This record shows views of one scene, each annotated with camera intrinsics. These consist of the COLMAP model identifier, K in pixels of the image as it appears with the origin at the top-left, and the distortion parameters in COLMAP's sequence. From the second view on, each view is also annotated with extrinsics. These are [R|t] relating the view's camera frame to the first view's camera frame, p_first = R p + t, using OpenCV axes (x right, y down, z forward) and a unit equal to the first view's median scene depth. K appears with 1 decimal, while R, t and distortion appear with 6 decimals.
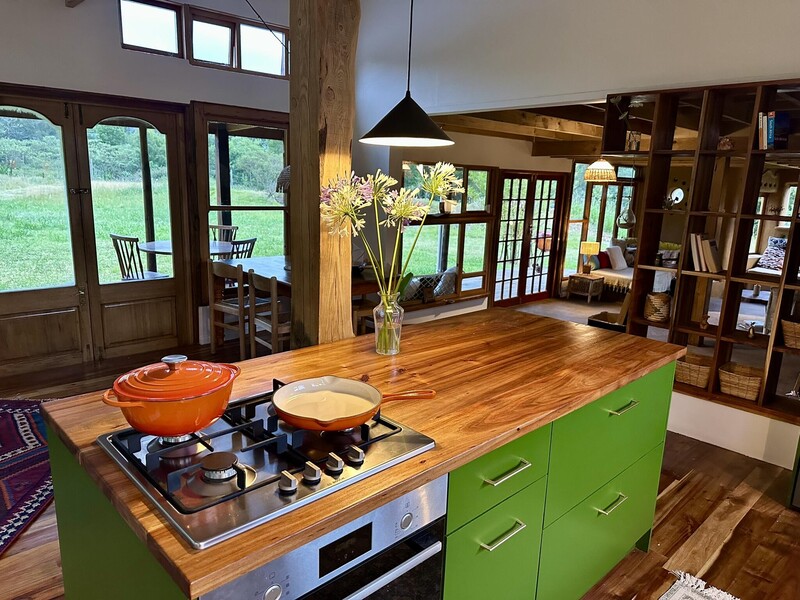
lens RADIAL K [[570.7, 0, 384.6], [0, 570.7, 300.6], [0, 0, 1]] dist [-0.000140, -0.002576]
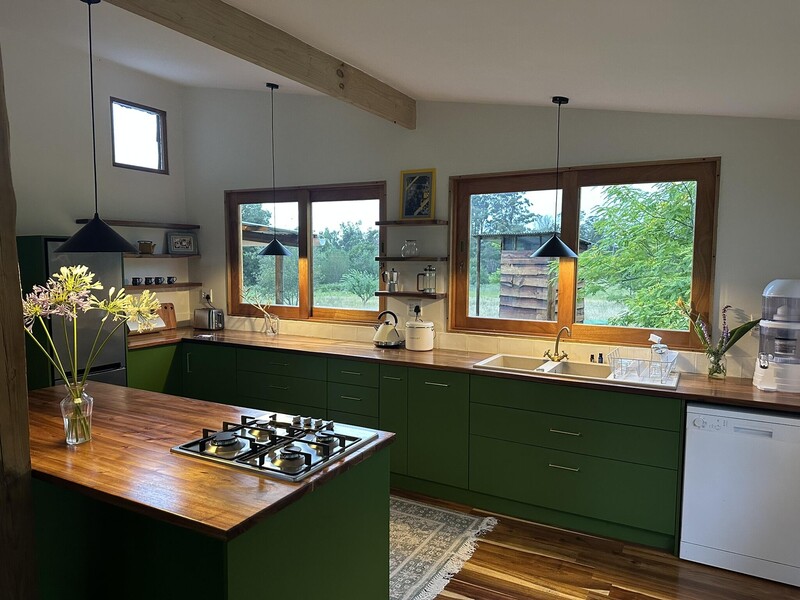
lens RADIAL K [[570.7, 0, 384.6], [0, 570.7, 300.6], [0, 0, 1]] dist [-0.000140, -0.002576]
pose [[-0.298411, -0.102620, 0.948905, -1.353605], [0.186181, 0.968845, 0.163326, -0.272456], [-0.936102, 0.225406, -0.270008, 0.803811]]
